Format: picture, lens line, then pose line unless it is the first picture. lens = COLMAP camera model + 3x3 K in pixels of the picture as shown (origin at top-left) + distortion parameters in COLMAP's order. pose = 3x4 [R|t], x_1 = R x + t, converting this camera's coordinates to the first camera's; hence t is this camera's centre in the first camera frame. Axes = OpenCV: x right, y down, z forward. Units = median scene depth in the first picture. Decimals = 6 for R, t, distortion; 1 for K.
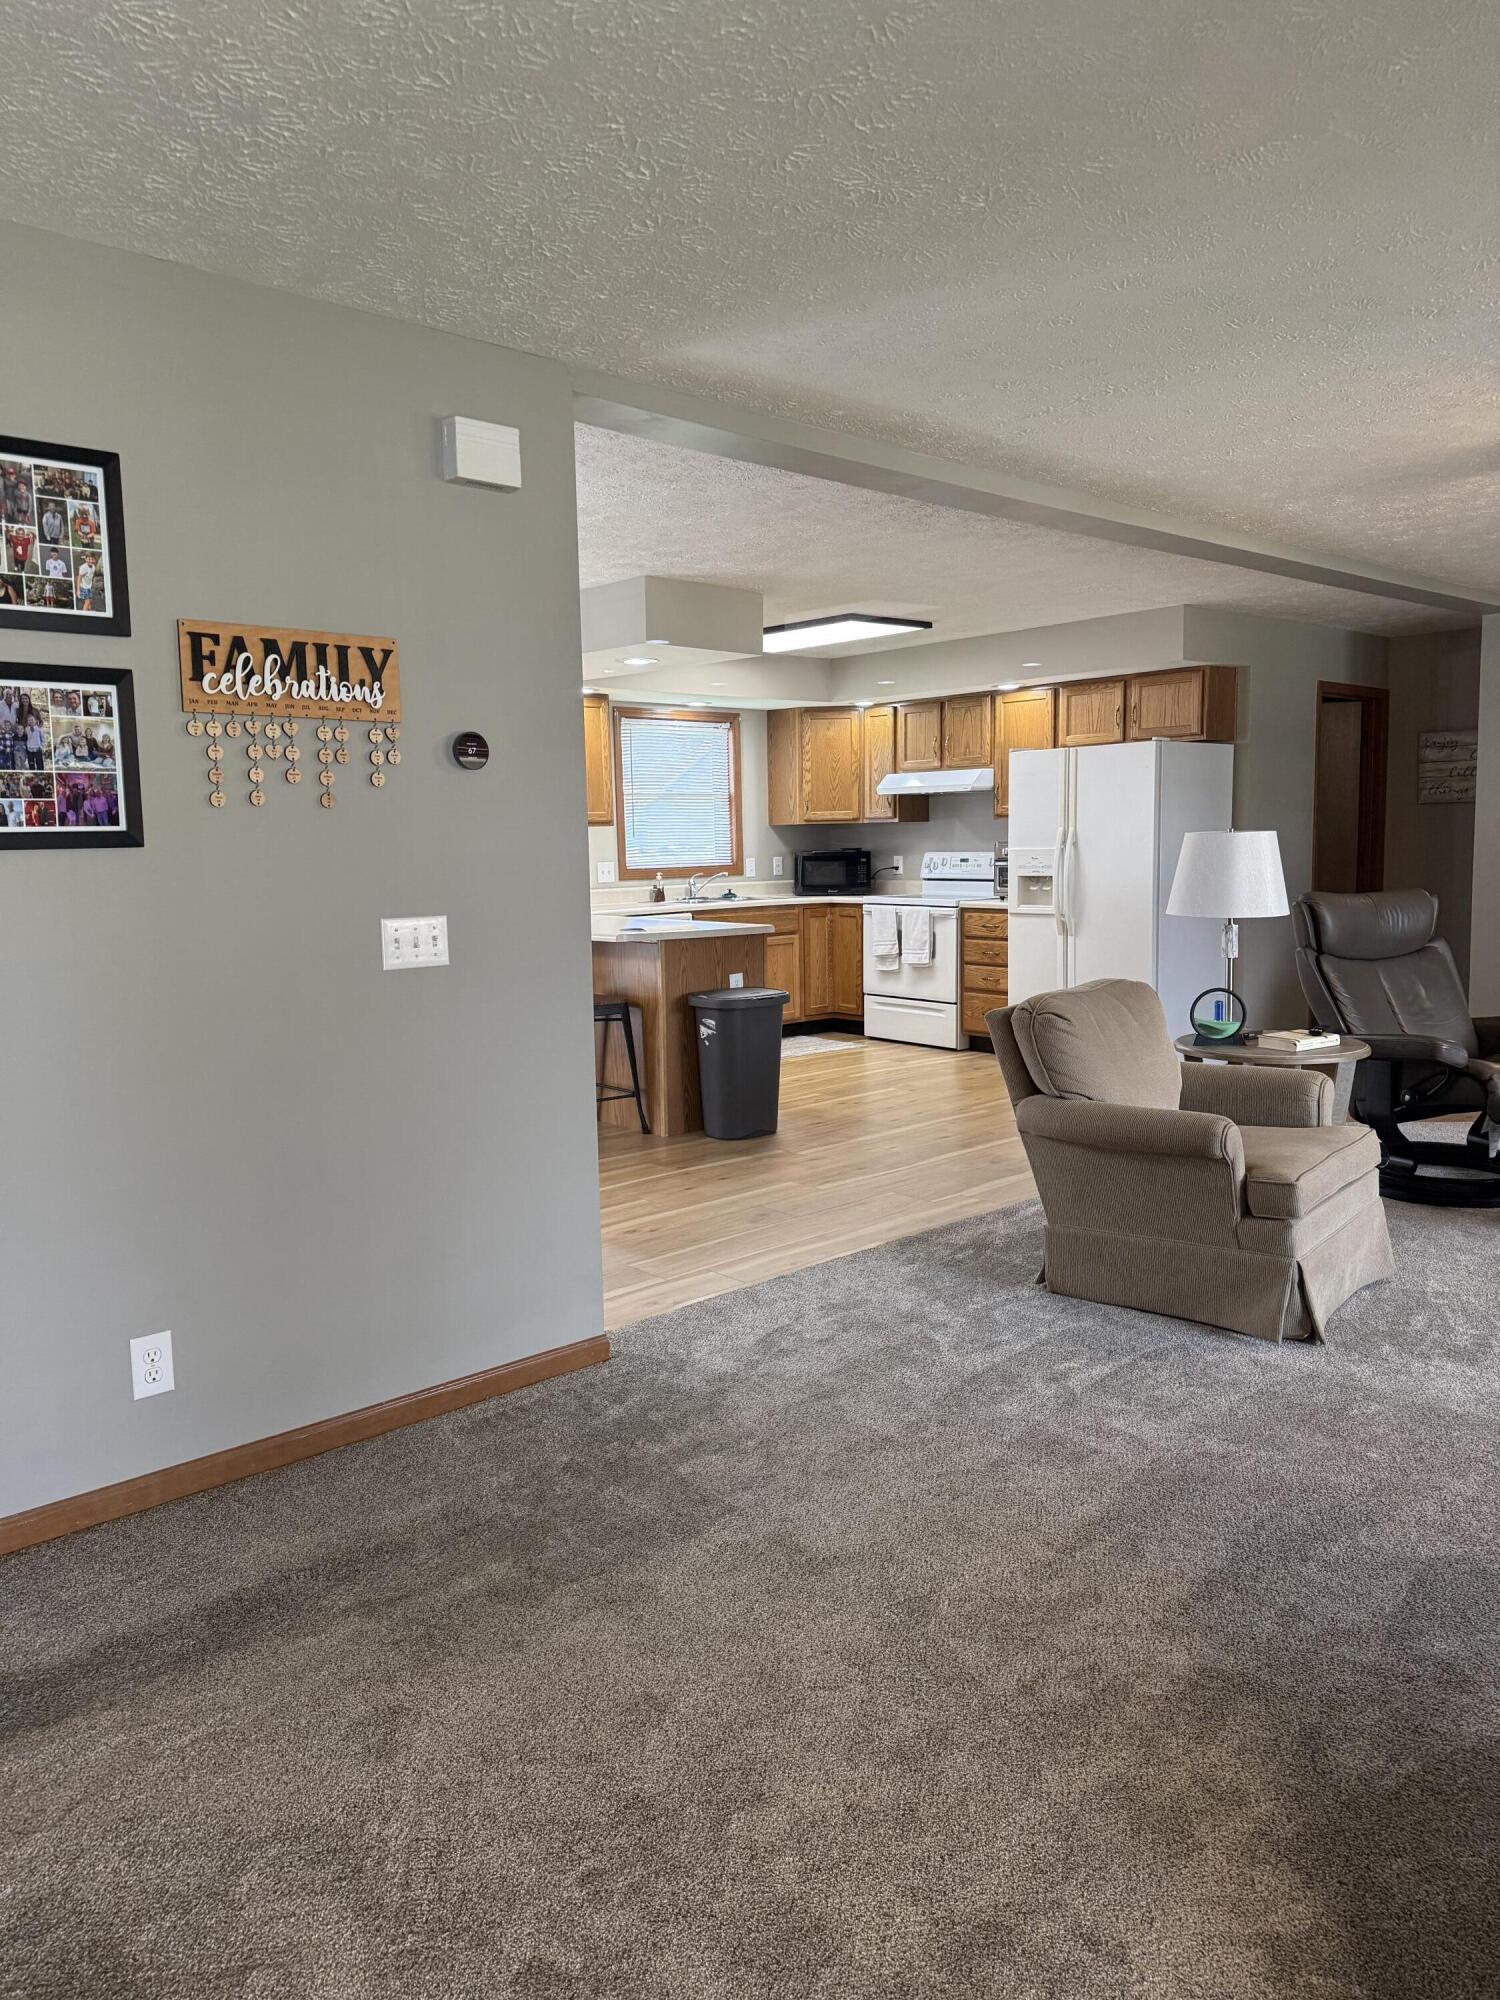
lens RADIAL K [[1364.3, 0, 750.0], [0, 1364.3, 1000.0], [0, 0, 1]] dist [0.150469, -0.210133]
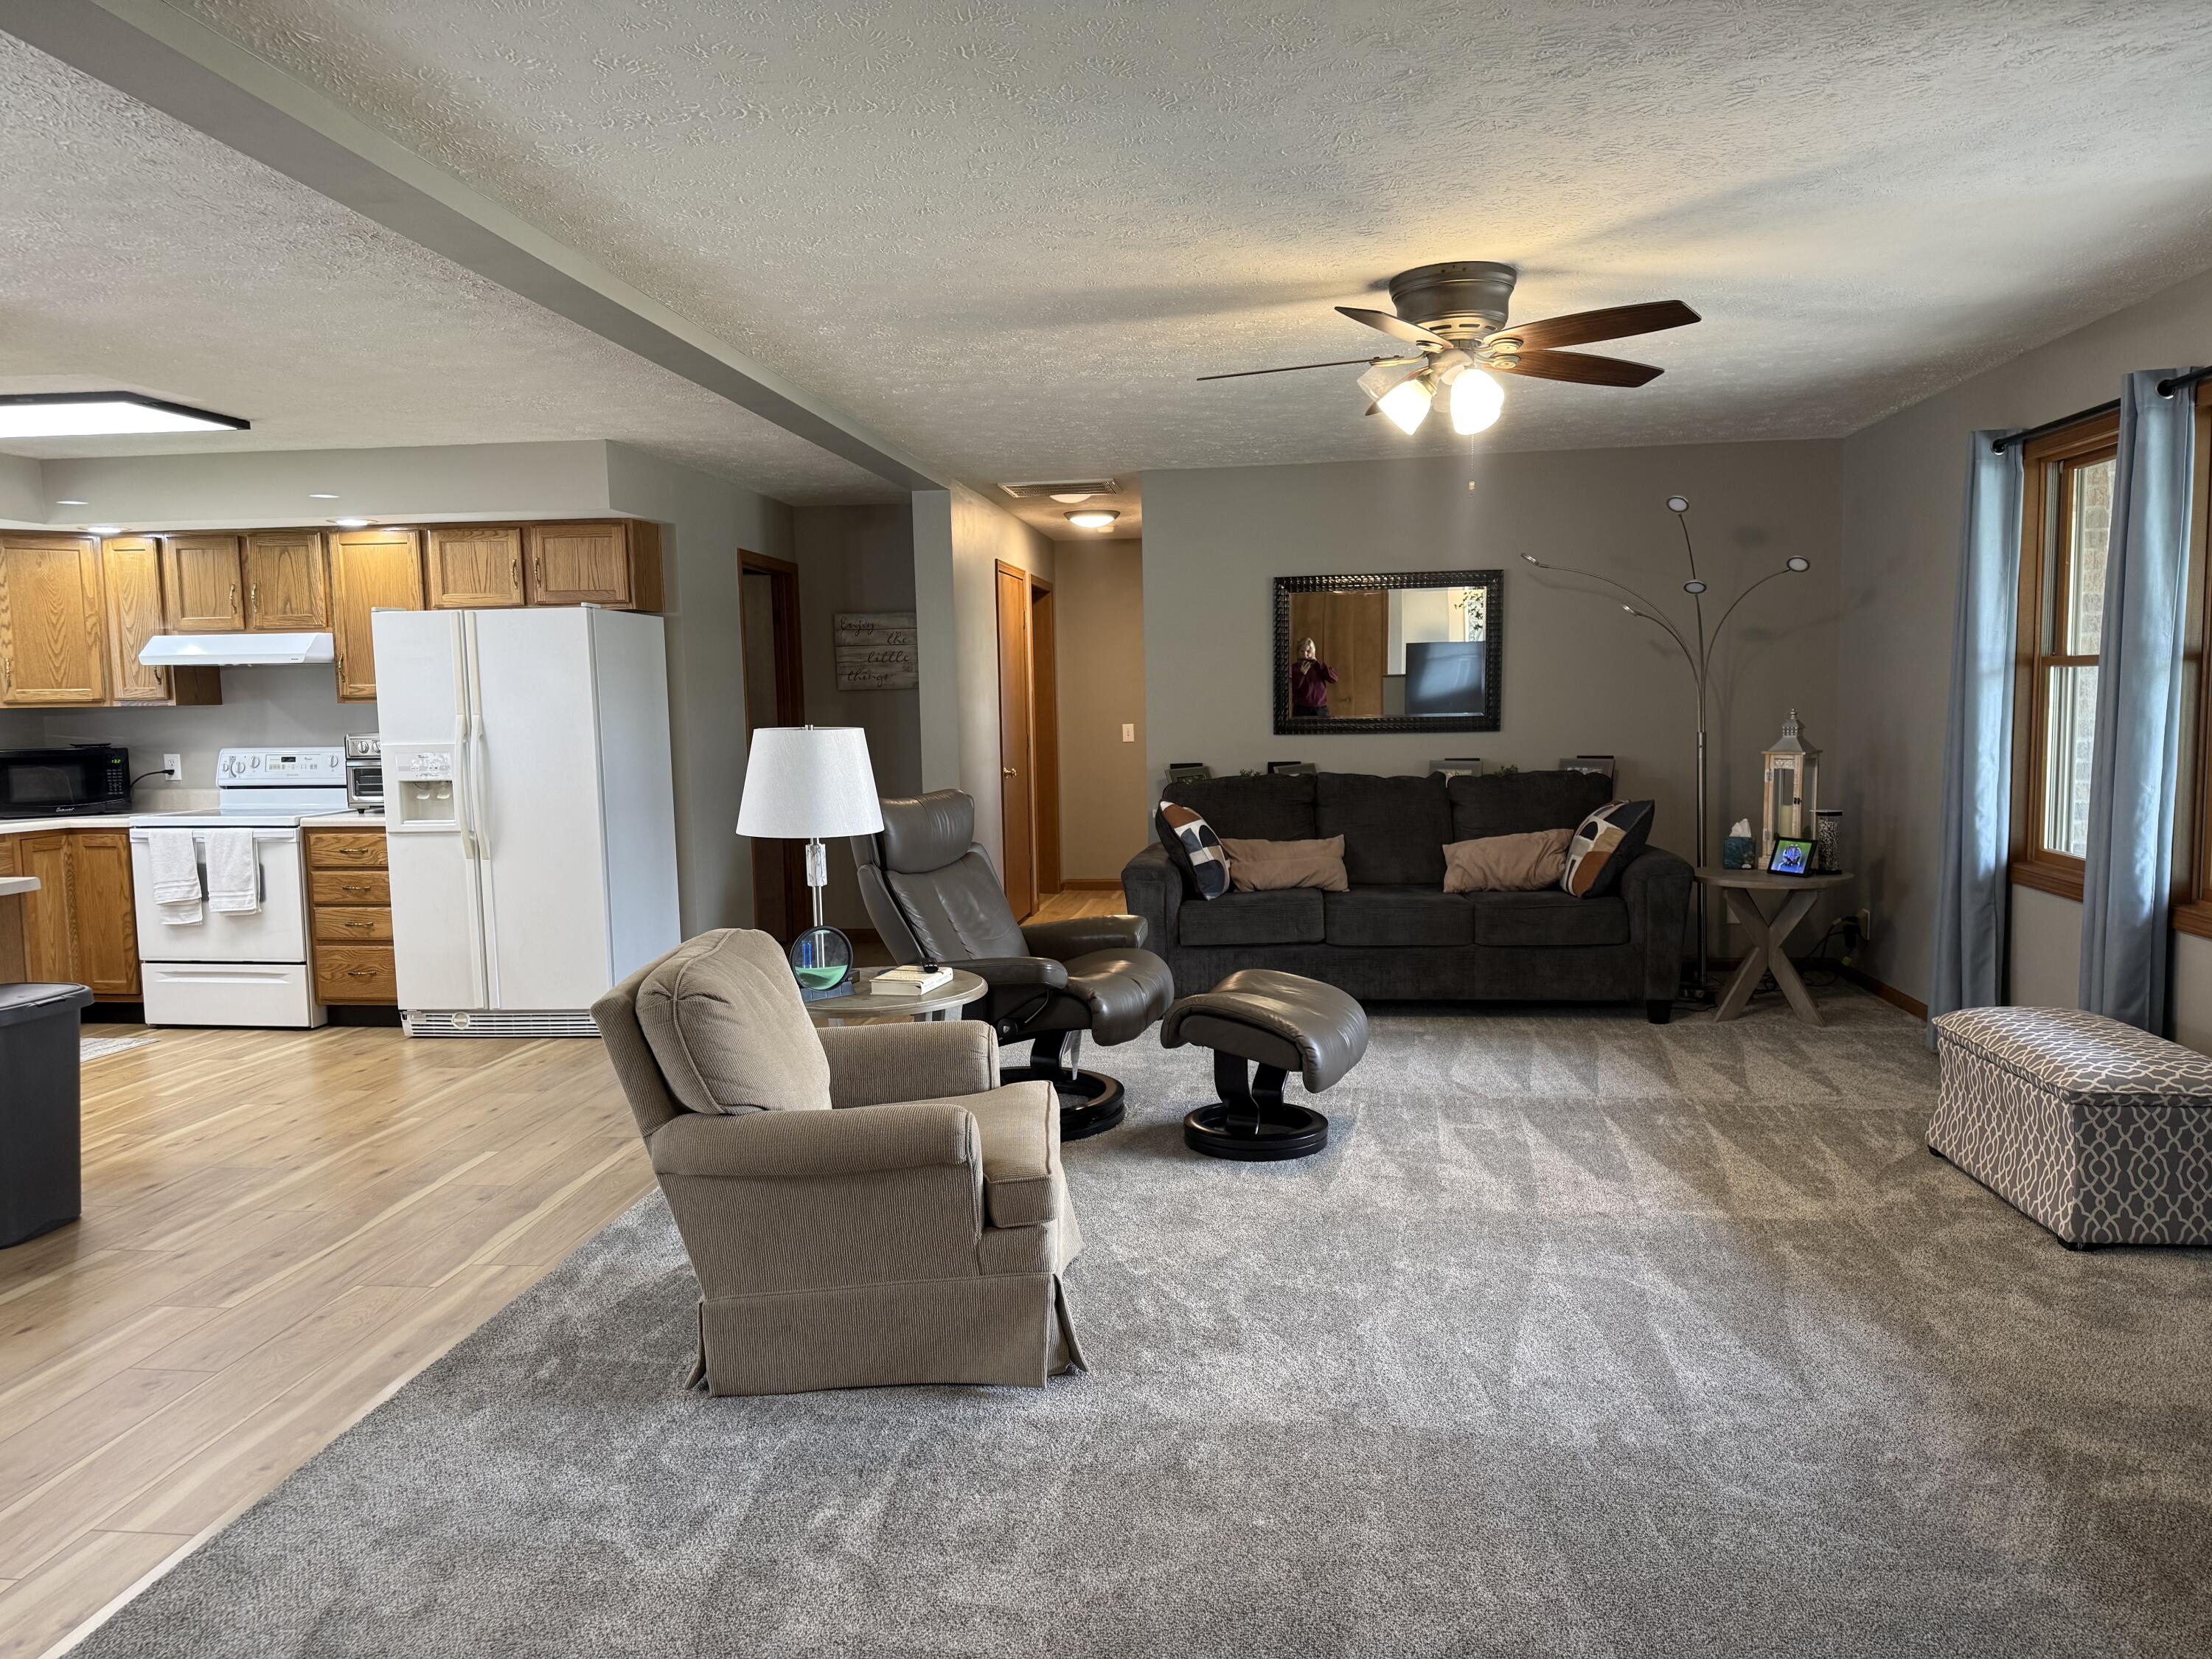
lens RADIAL K [[1541.6, 0, 1102.5], [0, 1541.6, 846.6], [0, 0, 1]] dist [0.054040, -0.067736]
pose [[0.755987, -0.060045, 0.651826, -0.057558], [0.083106, 0.996530, -0.004587, -0.019334], [-0.649289, 0.057639, 0.758354, 0.124966]]
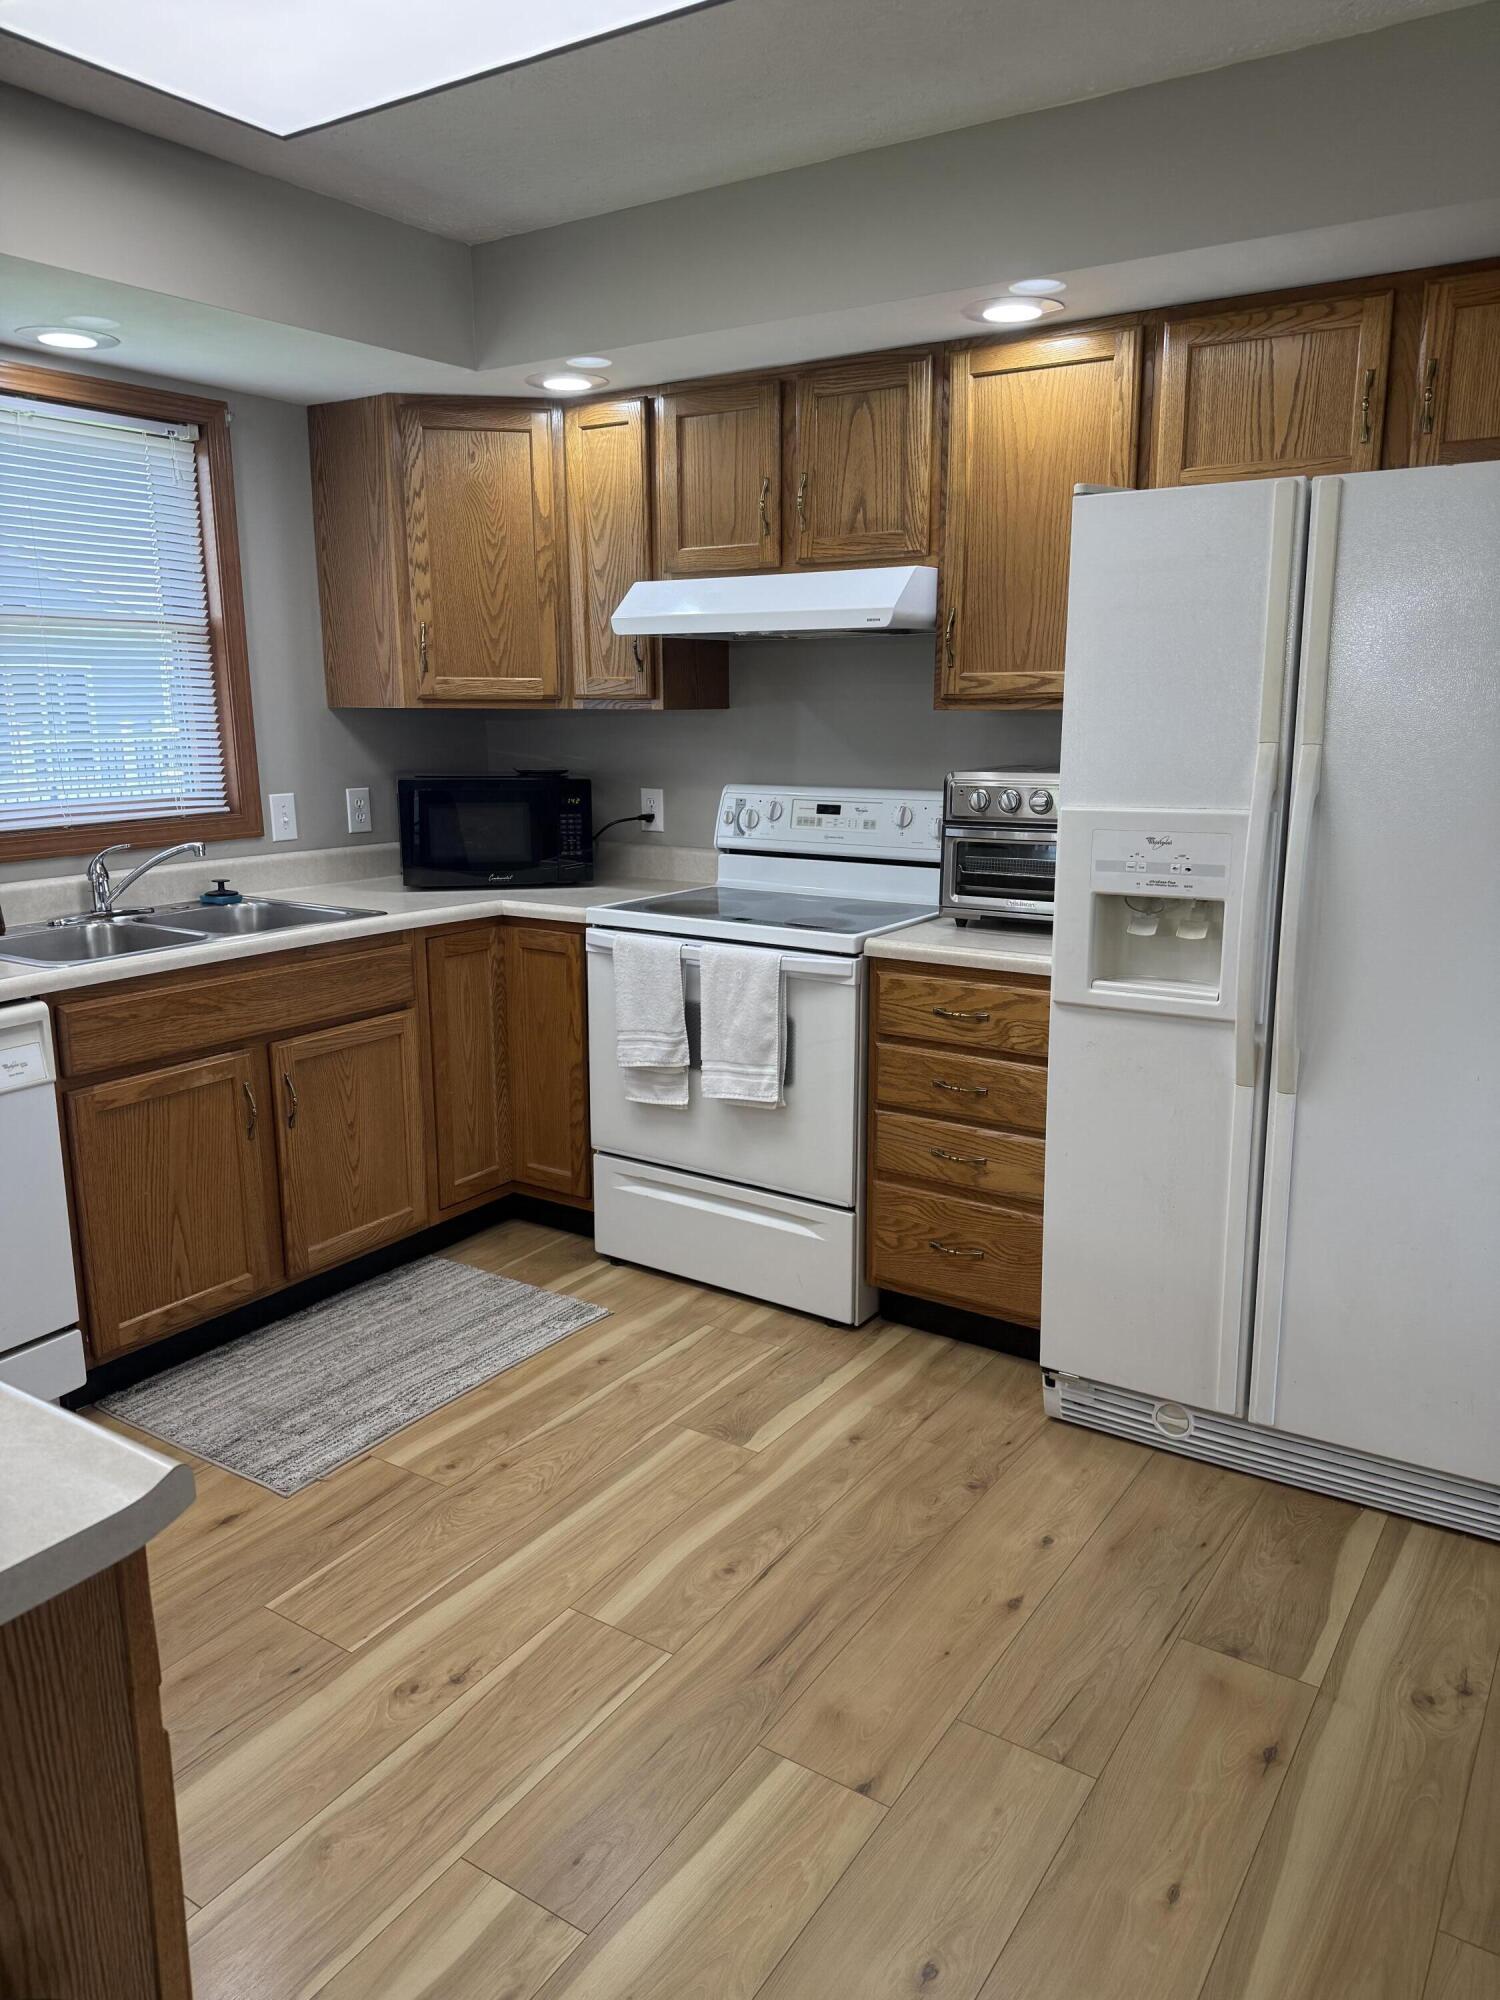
lens RADIAL K [[1387.5, 0, 752.4], [0, 1387.5, 997.2], [0, 0, 1]] dist [0.120509, -0.189244]
pose [[0.967471, -0.039740, 0.249840, 0.031742], [0.017809, 0.995833, 0.089437, -0.089588], [-0.252353, -0.082078, 0.964148, 0.649391]]
